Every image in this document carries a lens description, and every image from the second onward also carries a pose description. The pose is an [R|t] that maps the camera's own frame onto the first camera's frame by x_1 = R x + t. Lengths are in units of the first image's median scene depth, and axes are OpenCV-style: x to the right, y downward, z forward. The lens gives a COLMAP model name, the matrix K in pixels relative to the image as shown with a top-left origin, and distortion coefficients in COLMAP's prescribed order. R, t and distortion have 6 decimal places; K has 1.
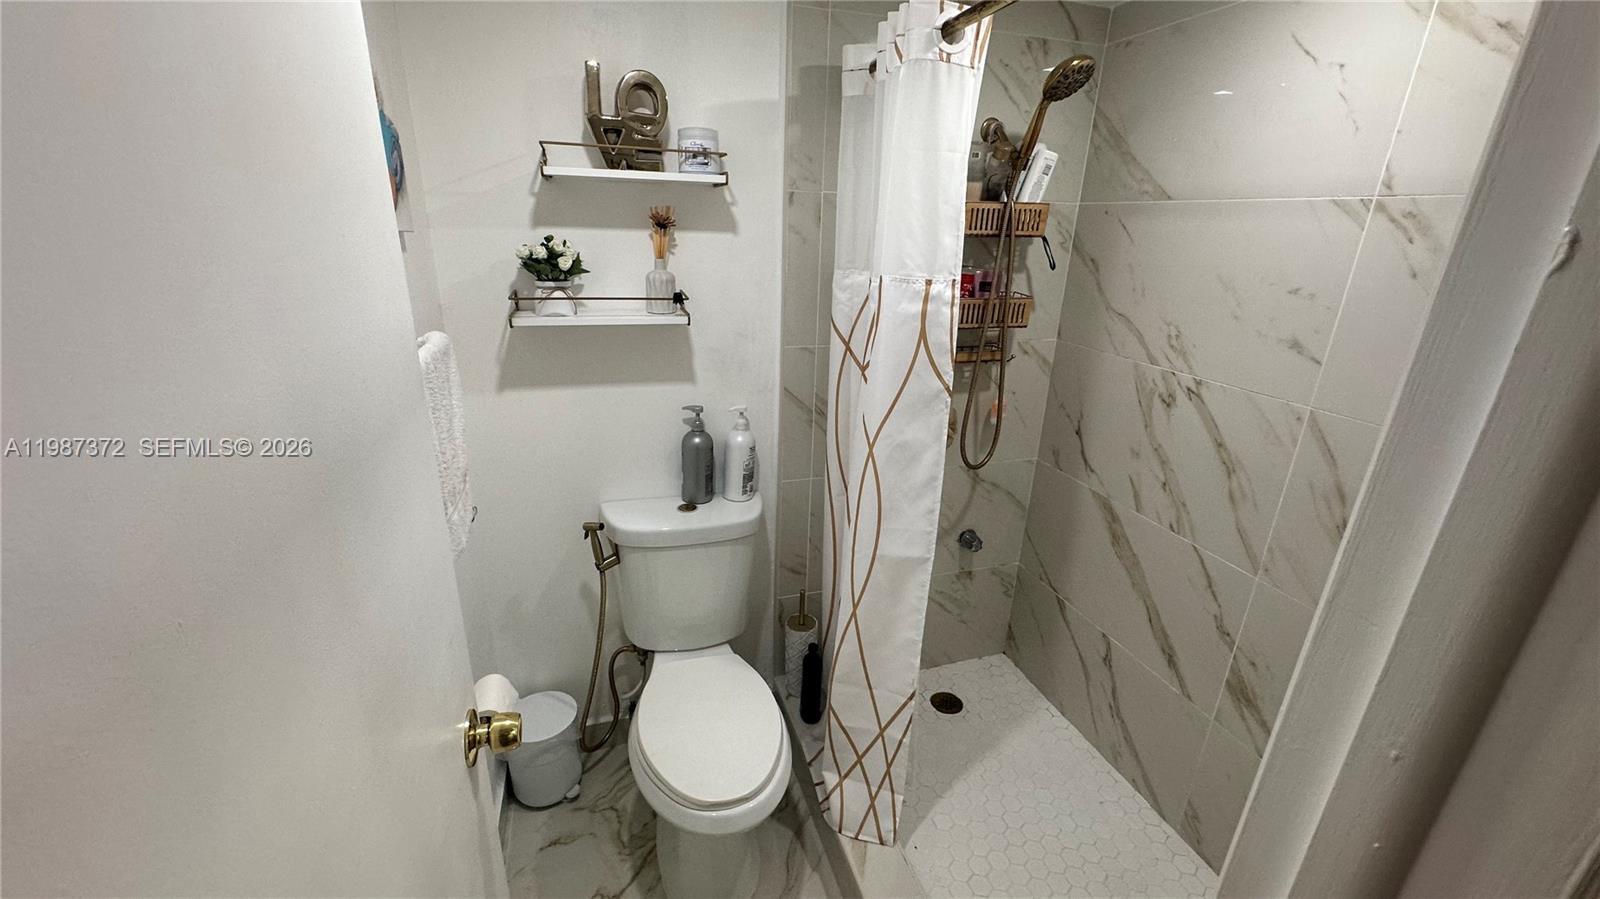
lens RADIAL K [[639.2, 0, 802.4], [0, 639.2, 450.5], [0, 0, 1]] dist [-0.000450, 0.000507]
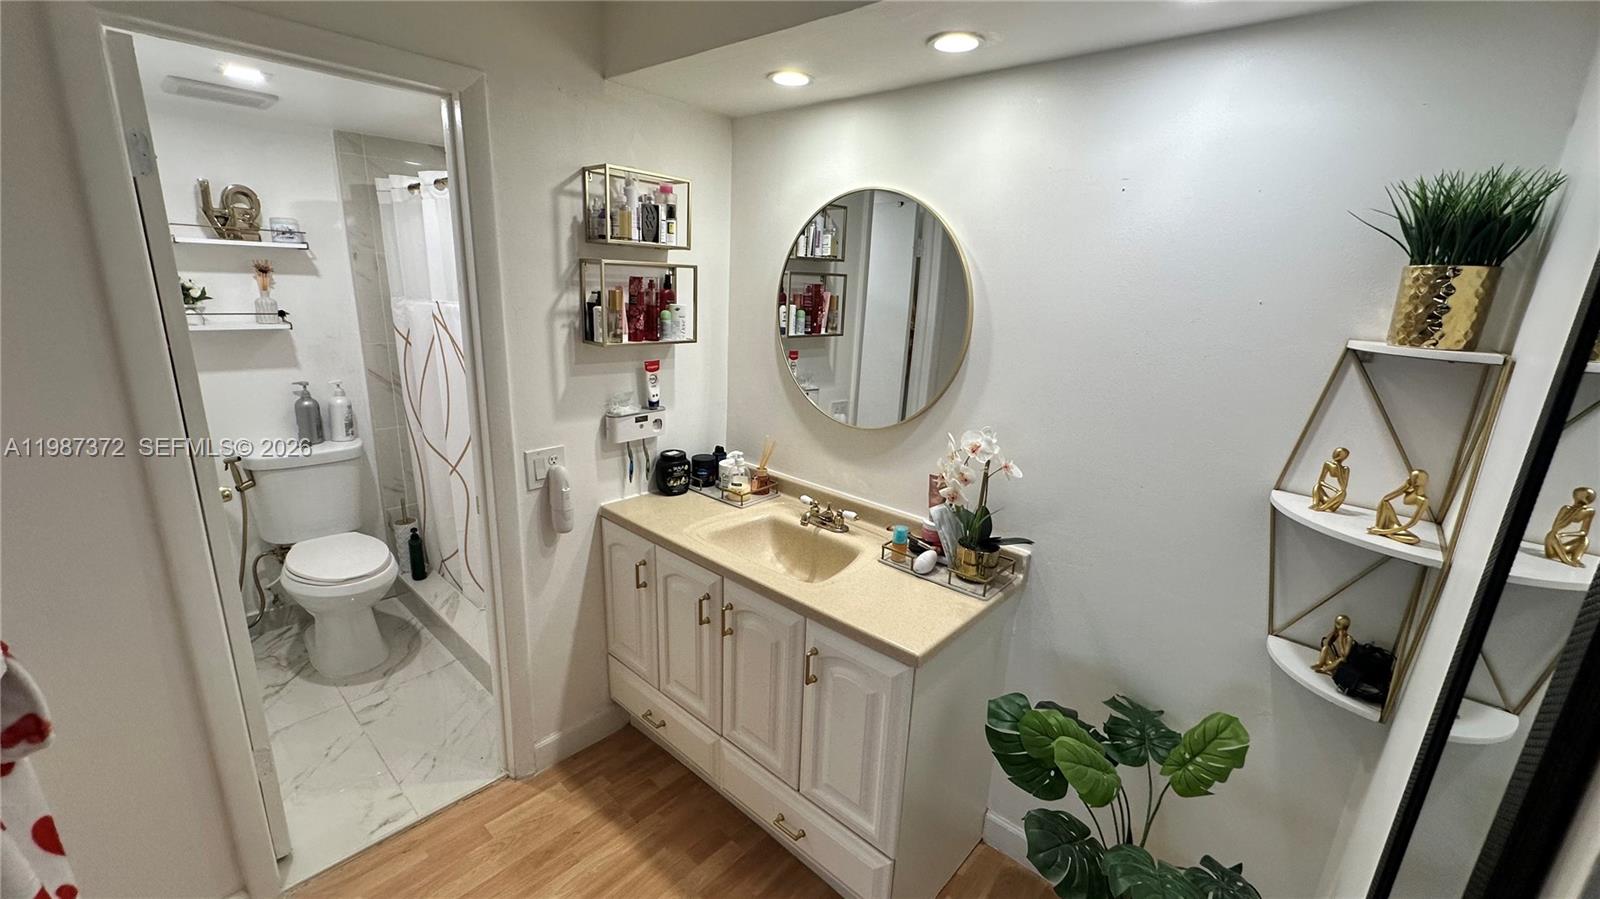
lens RADIAL K [[639.2, 0, 799.9], [0, 639.2, 448.2], [0, 0, 1]] dist [-0.000450, 0.000507]
pose [[0.863651, -0.127666, 0.487656, 0.111073], [0.162185, 0.986334, -0.029017, 0.355258], [-0.477287, 0.104151, 0.872554, -1.009461]]
